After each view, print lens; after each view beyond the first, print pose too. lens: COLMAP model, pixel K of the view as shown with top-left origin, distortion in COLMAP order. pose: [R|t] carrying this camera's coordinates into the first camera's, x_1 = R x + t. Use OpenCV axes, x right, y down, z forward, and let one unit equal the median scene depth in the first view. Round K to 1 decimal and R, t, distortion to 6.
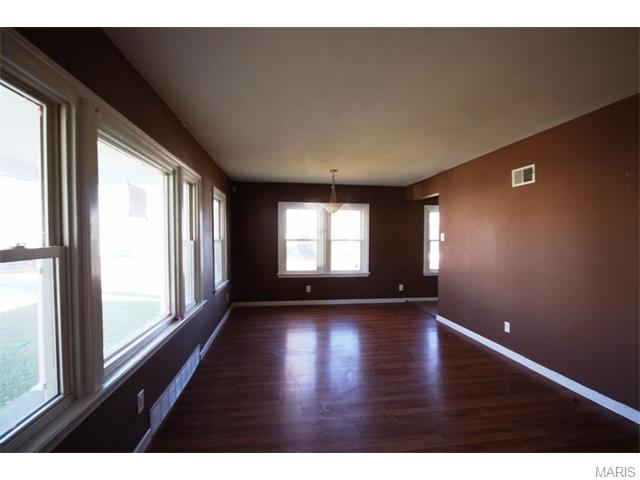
lens RADIAL K [[306.4, 0, 319.1], [0, 306.4, 244.2], [0, 0, 1]] dist [0.003015, 0.000325]
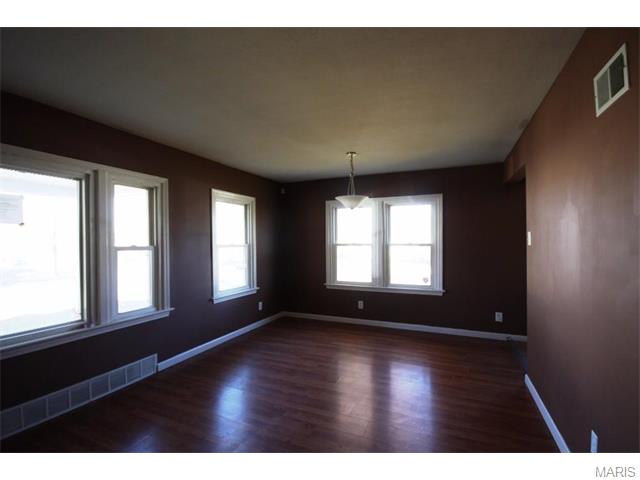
lens RADIAL K [[306.4, 0, 319.1], [0, 306.4, 244.2], [0, 0, 1]] dist [0.003015, 0.000325]
pose [[0.844494, -0.005875, -0.535532, 0.308102], [-0.002960, 0.999873, -0.015635, -0.001596], [0.535556, 0.014789, 0.844370, 0.253008]]
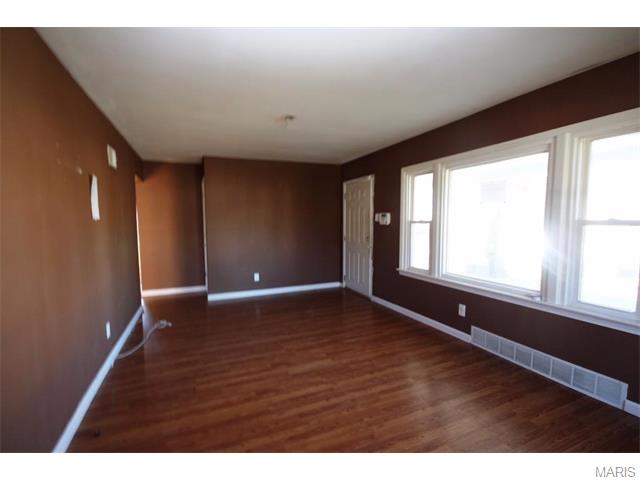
lens RADIAL K [[306.4, 0, 319.1], [0, 306.4, 244.2], [0, 0, 1]] dist [0.003015, 0.000325]
pose [[-0.969557, 0.032456, -0.242705, 0.204052], [0.007182, 0.994519, 0.104306, -0.017447], [0.244761, 0.099388, -0.964476, 0.792979]]
